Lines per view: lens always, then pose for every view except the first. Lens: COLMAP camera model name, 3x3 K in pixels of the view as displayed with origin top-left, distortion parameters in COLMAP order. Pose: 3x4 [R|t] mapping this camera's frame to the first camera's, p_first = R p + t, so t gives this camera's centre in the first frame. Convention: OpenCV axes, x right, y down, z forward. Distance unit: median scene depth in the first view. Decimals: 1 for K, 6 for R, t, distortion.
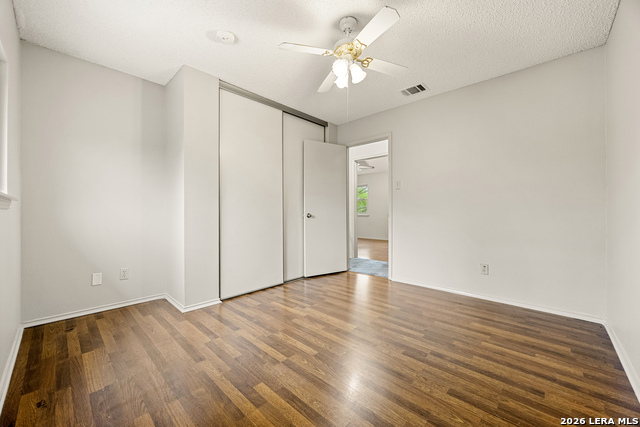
lens RADIAL K [[248.8, 0, 319.3], [0, 248.8, 212.1], [0, 0, 1]] dist [-0.001552, 0.000468]
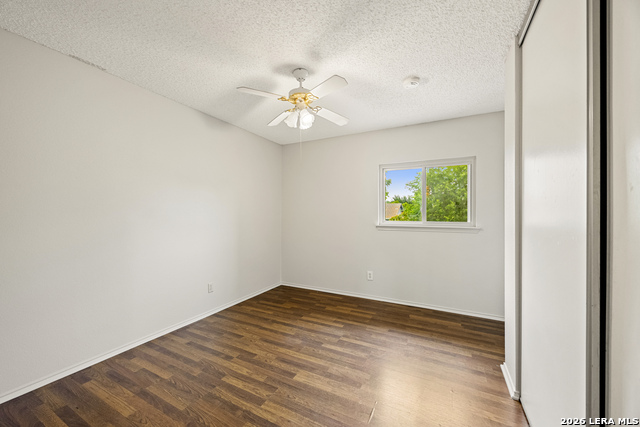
lens RADIAL K [[248.8, 0, 320.4], [0, 248.8, 213.6], [0, 0, 1]] dist [-0.001552, 0.000468]
pose [[-0.963877, 0.001645, -0.266341, 0.380545], [0.001467, 0.999999, 0.000869, -0.158960], [0.266342, 0.000447, -0.963878, 2.452968]]
